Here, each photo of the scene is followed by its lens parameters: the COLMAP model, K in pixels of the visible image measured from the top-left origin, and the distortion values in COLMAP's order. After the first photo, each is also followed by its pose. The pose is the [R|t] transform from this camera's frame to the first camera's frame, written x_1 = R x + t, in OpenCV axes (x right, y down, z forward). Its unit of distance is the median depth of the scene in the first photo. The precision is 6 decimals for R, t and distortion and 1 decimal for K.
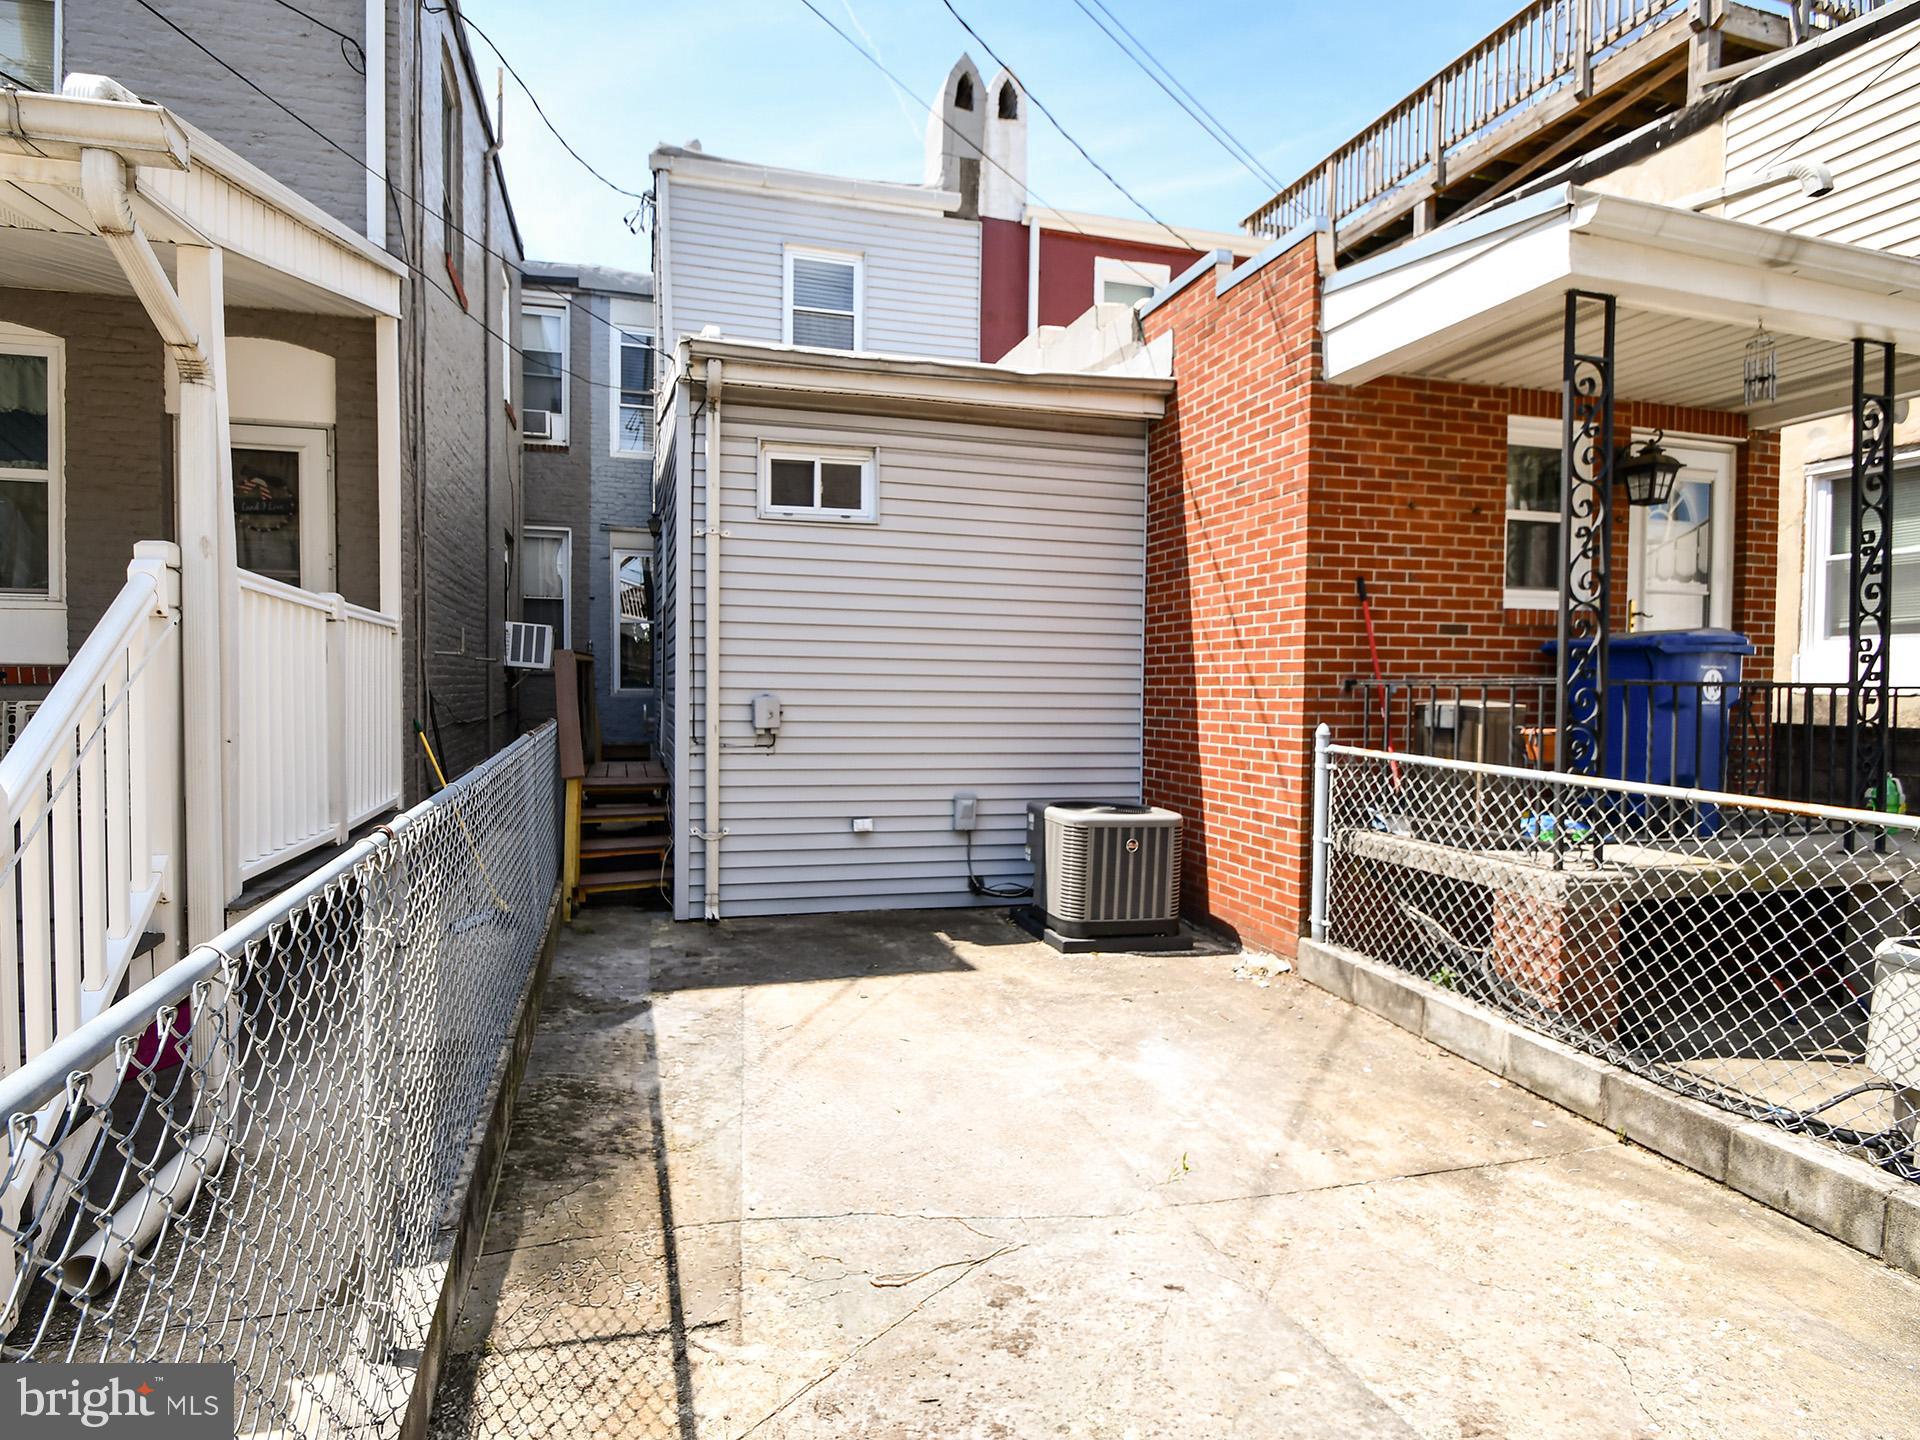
lens RADIAL K [[1124.5, 0, 959.1], [0, 1124.5, 722.2], [0, 0, 1]] dist [0.005851, -0.009339]
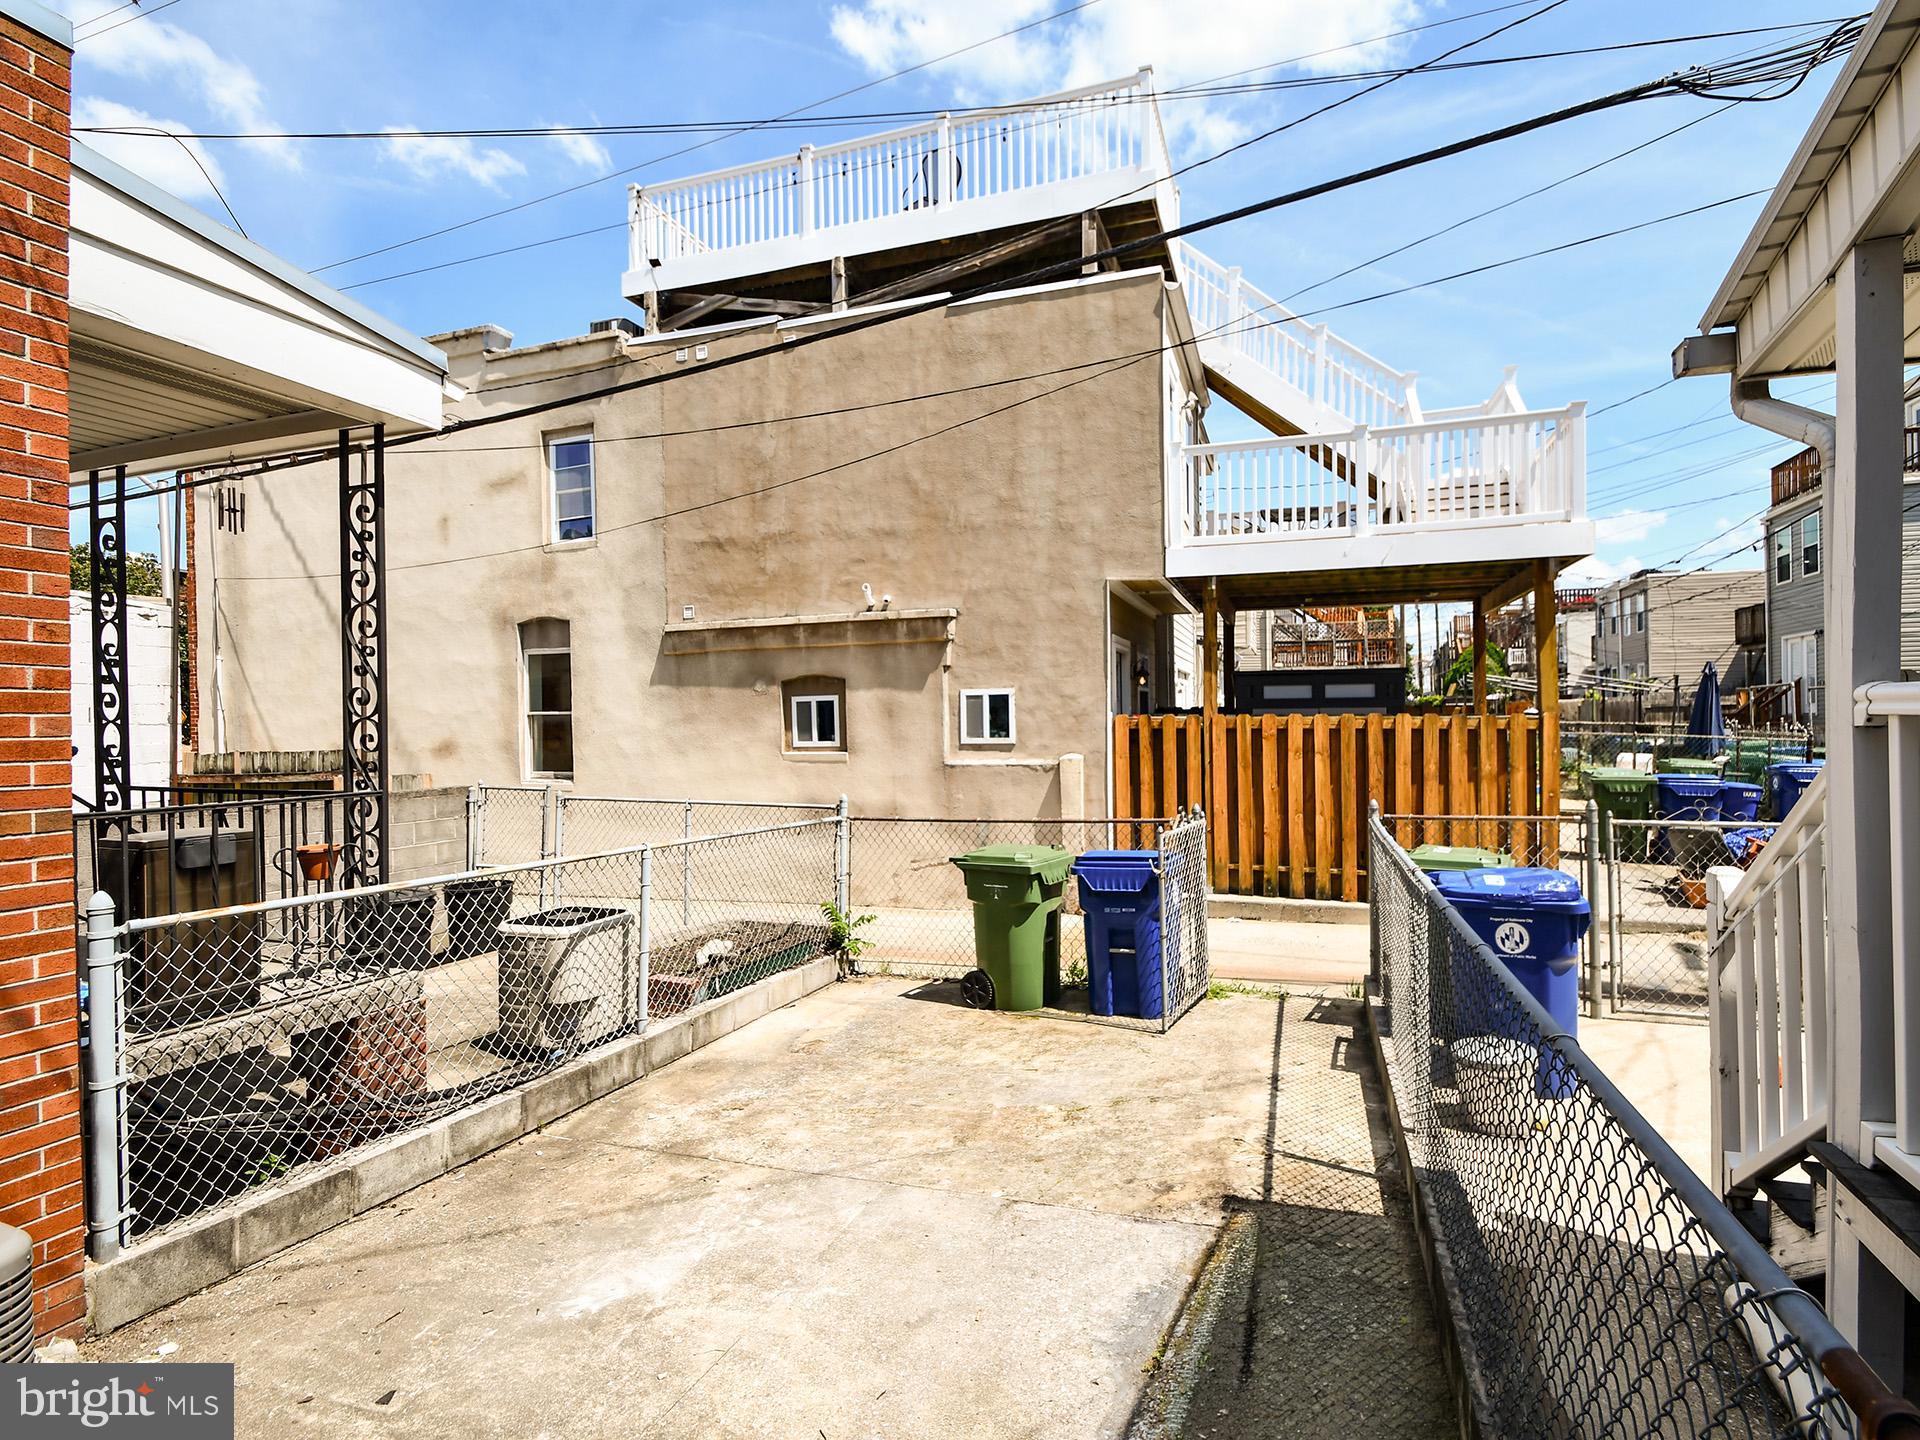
lens RADIAL K [[978.1, 0, 950.7], [0, 978.1, 724.4], [0, 0, 1]] dist [0.010542, -0.011758]
pose [[-0.808963, 0.004333, 0.587844, -0.448271], [0.022361, 0.999476, 0.023406, -0.115152], [-0.587434, 0.032079, -0.808636, 1.500142]]
